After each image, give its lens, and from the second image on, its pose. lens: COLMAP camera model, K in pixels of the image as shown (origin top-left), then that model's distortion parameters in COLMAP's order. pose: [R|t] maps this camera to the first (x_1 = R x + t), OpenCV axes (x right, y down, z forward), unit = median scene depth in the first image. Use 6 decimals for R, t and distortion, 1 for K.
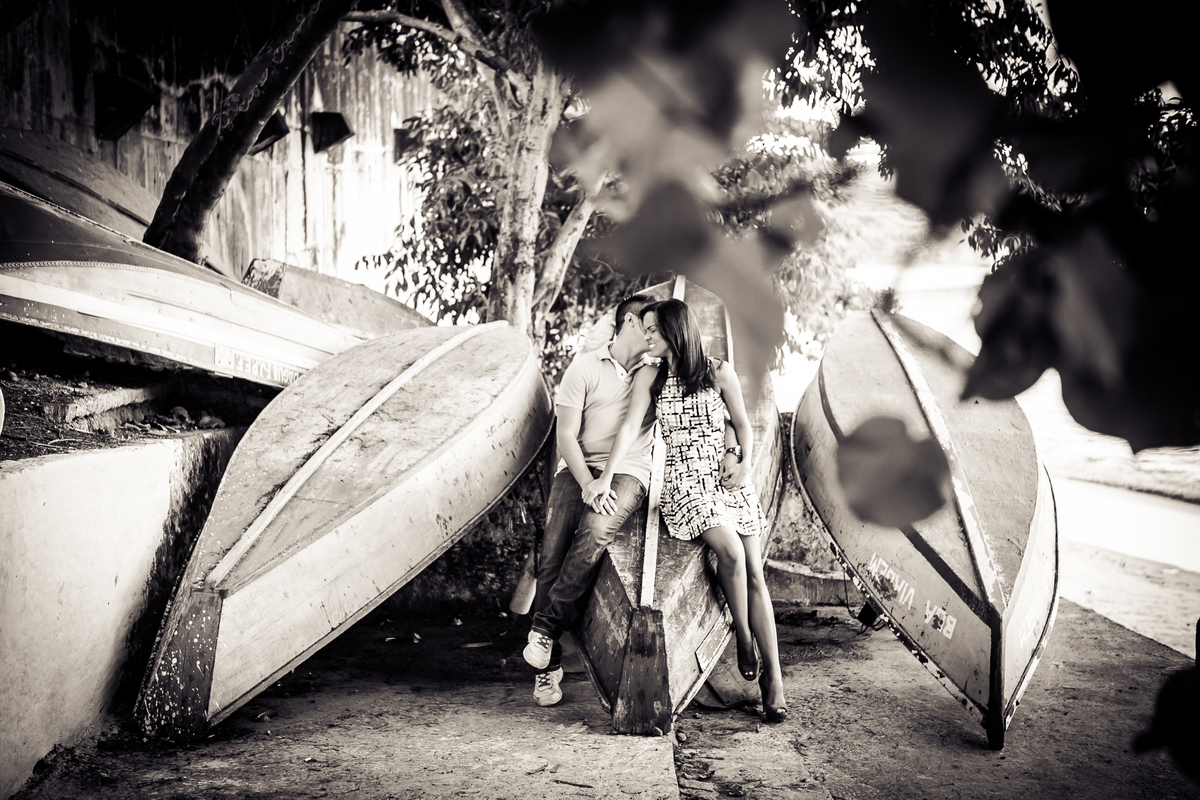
lens RADIAL K [[1850.0, 0, 600.0], [0, 1850.0, 400.0], [0, 0, 1]] dist [0.039955, 0.094160]
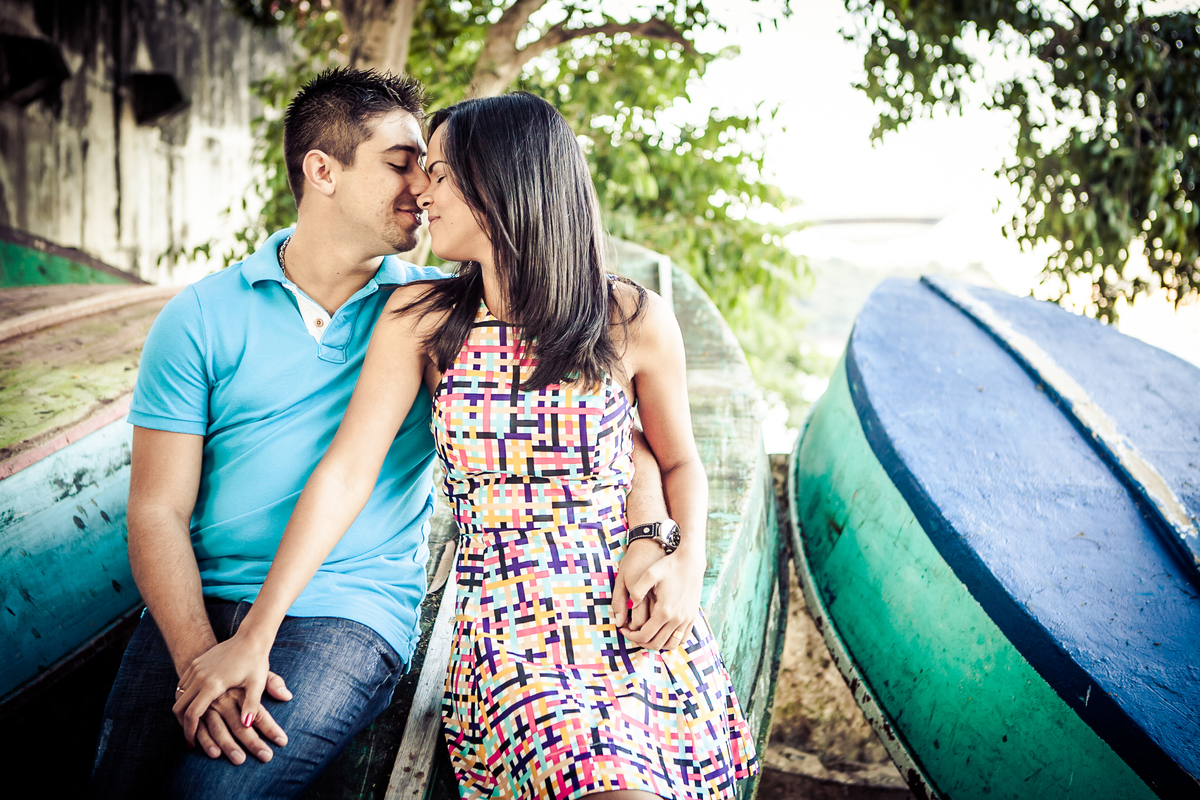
lens RADIAL K [[1710.2, 0, 600.0], [0, 1710.2, 400.0], [0, 0, 1]] dist [0.012524, 0.022831]
pose [[0.999679, 0.007902, 0.024087, 0.044635], [-0.007021, 0.999311, -0.036447, 0.010525], [-0.024359, 0.036266, 0.999045, 0.580069]]
